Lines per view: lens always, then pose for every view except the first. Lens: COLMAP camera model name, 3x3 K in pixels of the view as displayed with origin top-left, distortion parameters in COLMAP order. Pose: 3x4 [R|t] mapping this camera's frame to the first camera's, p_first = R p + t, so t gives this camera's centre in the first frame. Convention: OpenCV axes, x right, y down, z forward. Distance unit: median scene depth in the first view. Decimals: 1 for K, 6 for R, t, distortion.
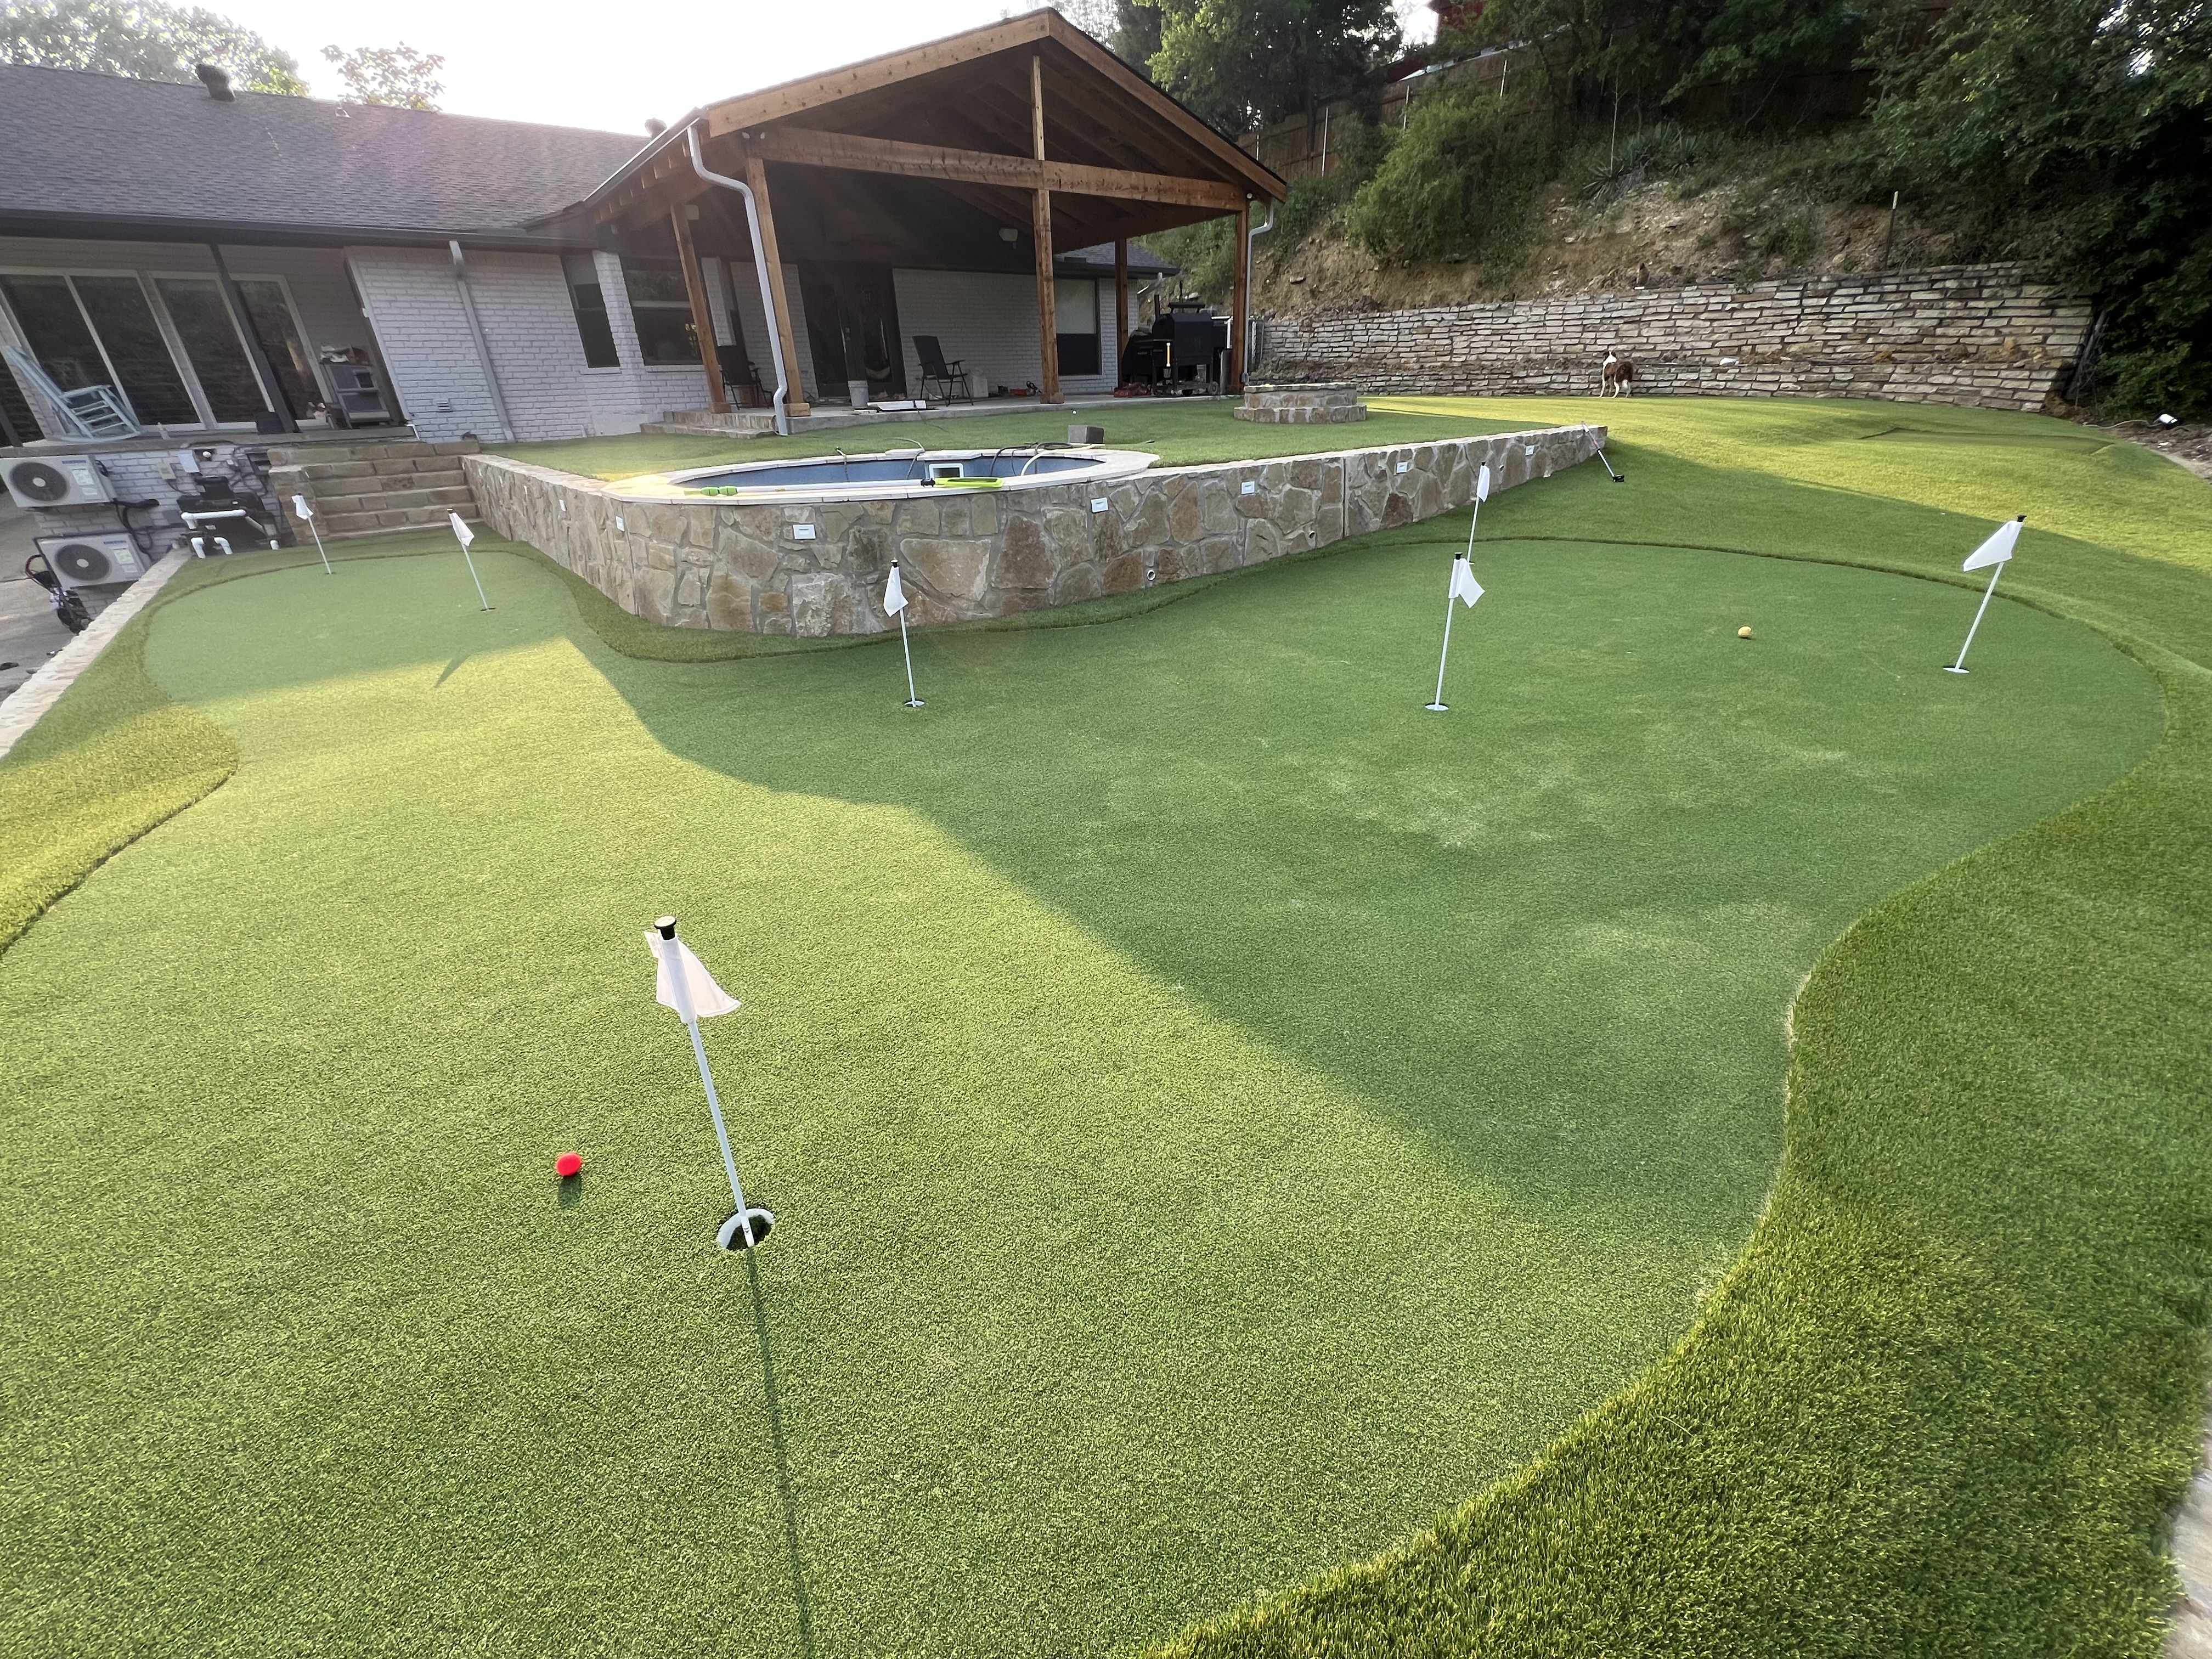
lens RADIAL K [[895.3, 0, 1103.3], [0, 895.3, 834.9], [0, 0, 1]] dist [-0.004023, 0.001582]
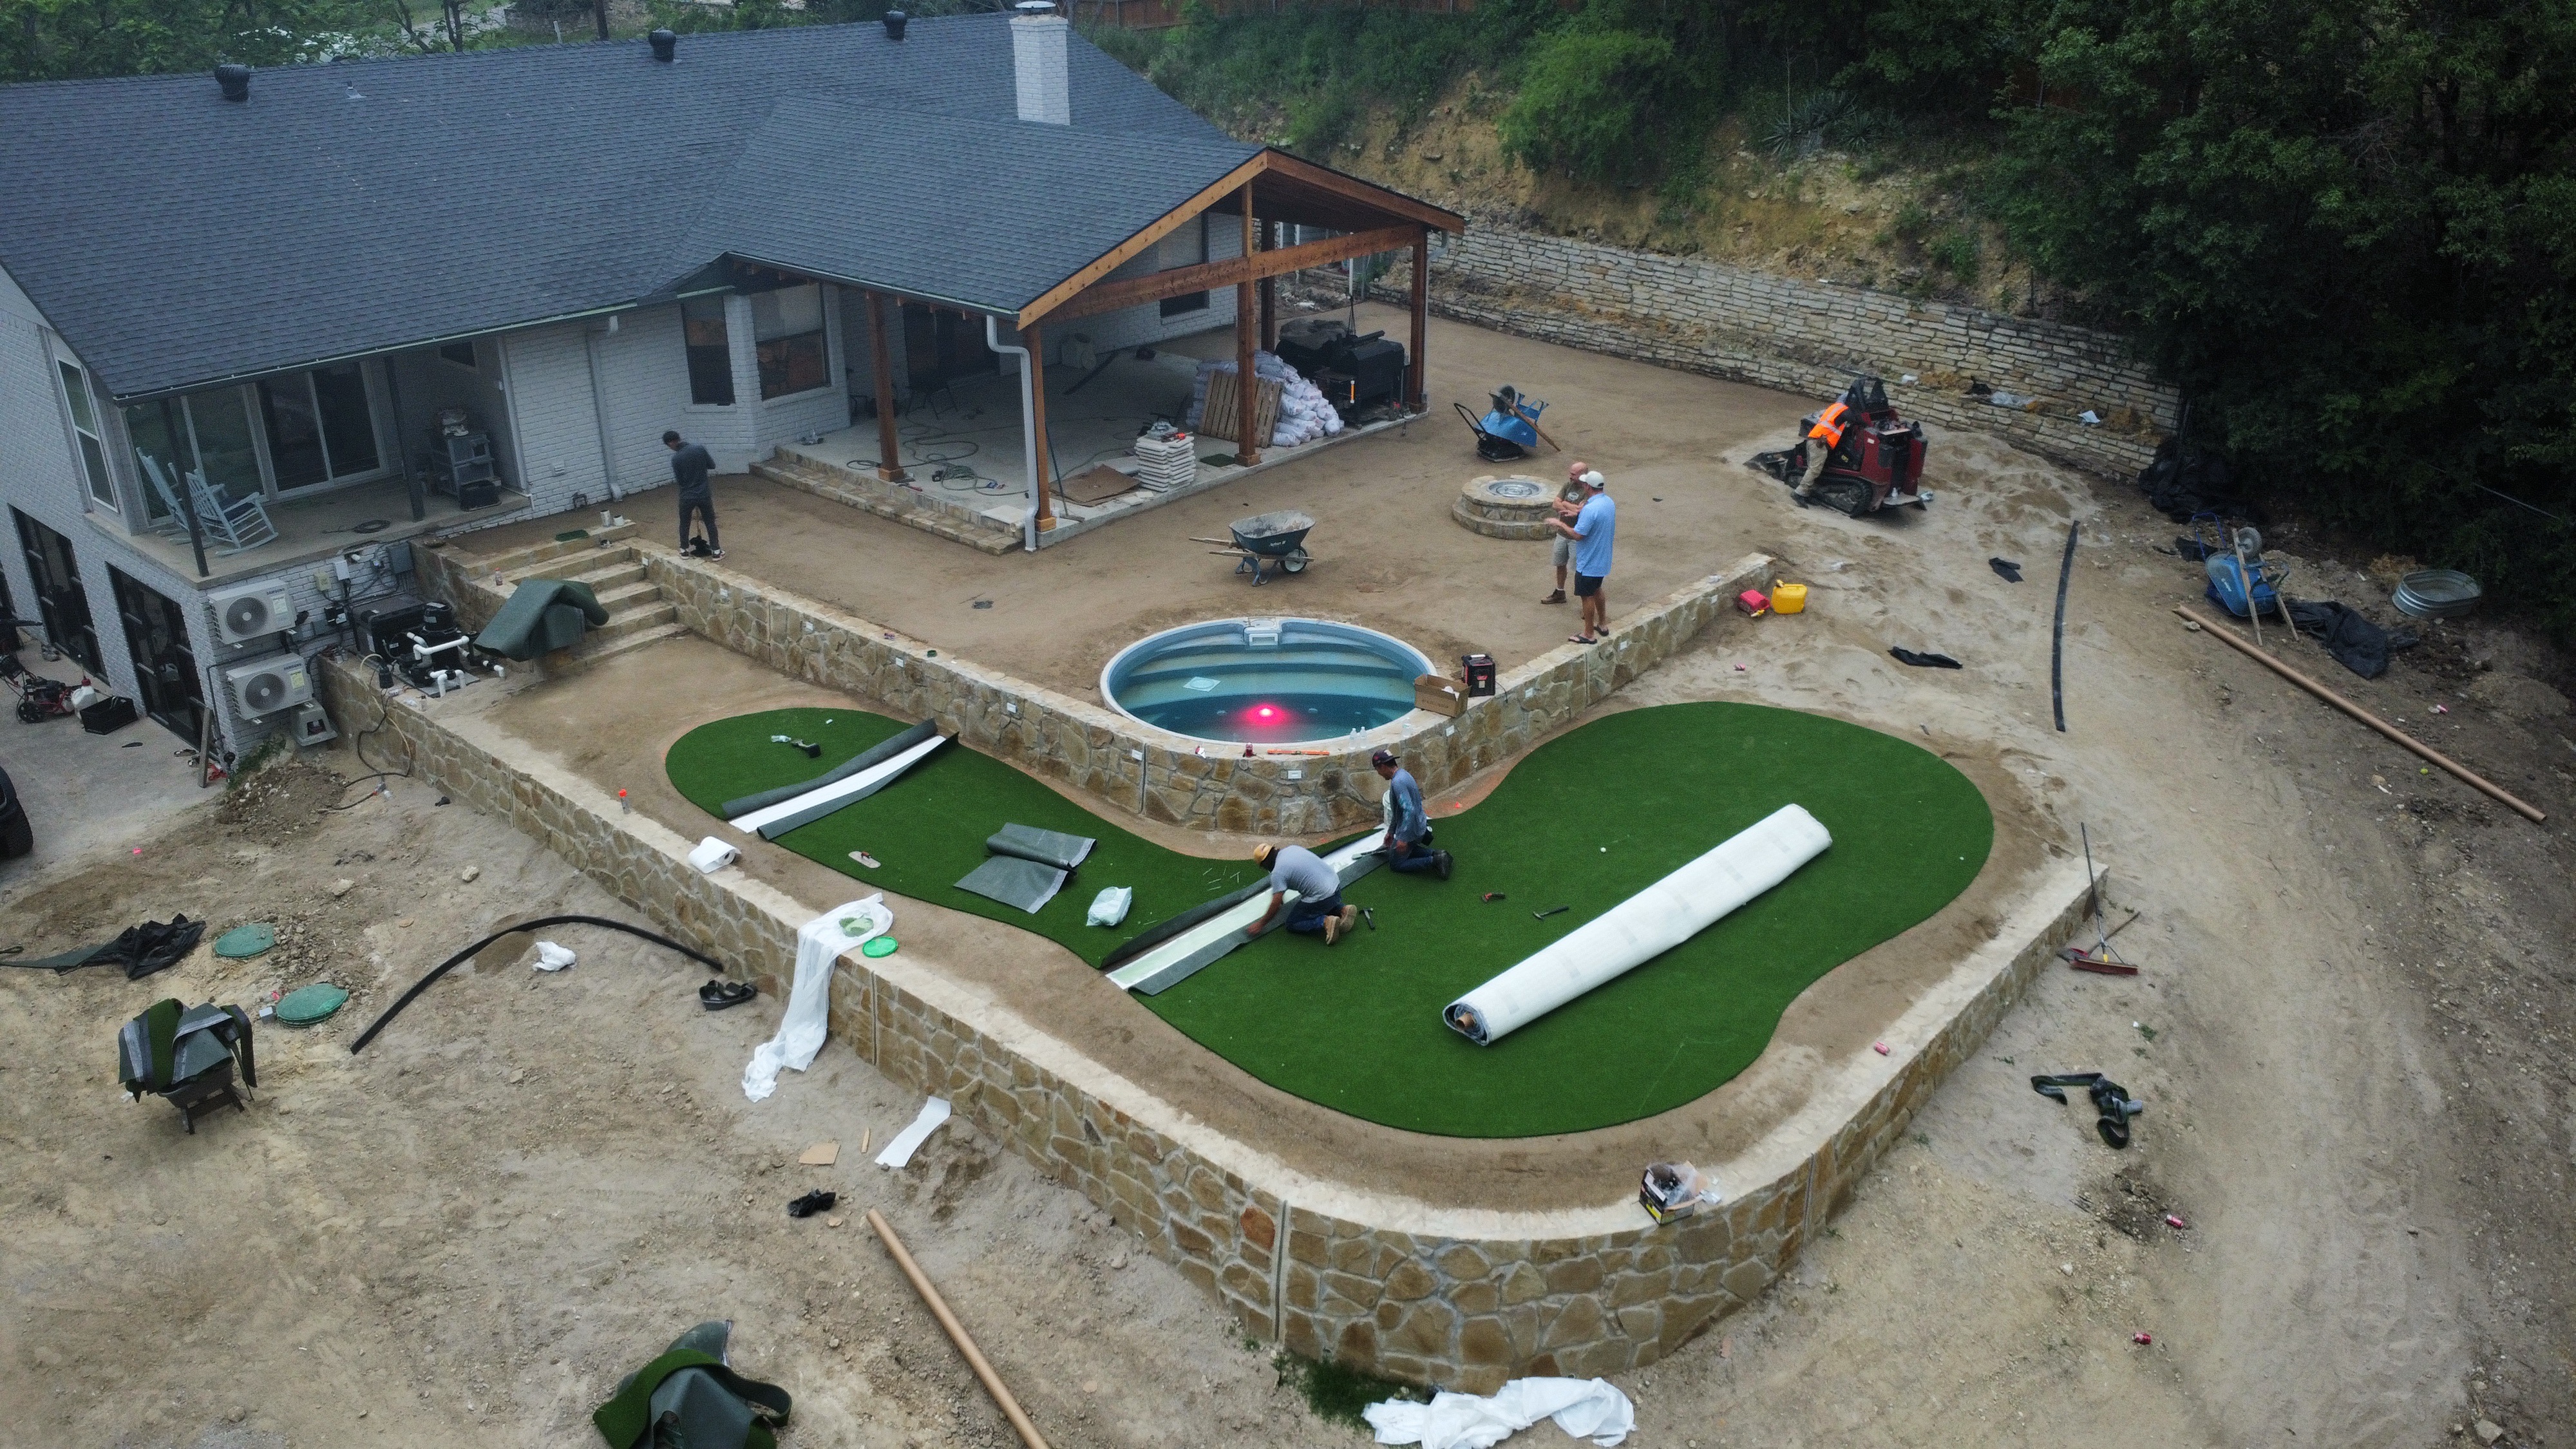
lens RADIAL K [[1916.8, 0, 1272.0], [0, 1916.8, 736.9], [0, 0, 1]] dist [-0.026743, -0.010426]
pose [[0.983141, -0.044593, 0.177328, -0.539161], [0.051979, 0.997954, -0.037226, -0.150742], [-0.175305, 0.045816, 0.983448, -1.330755]]
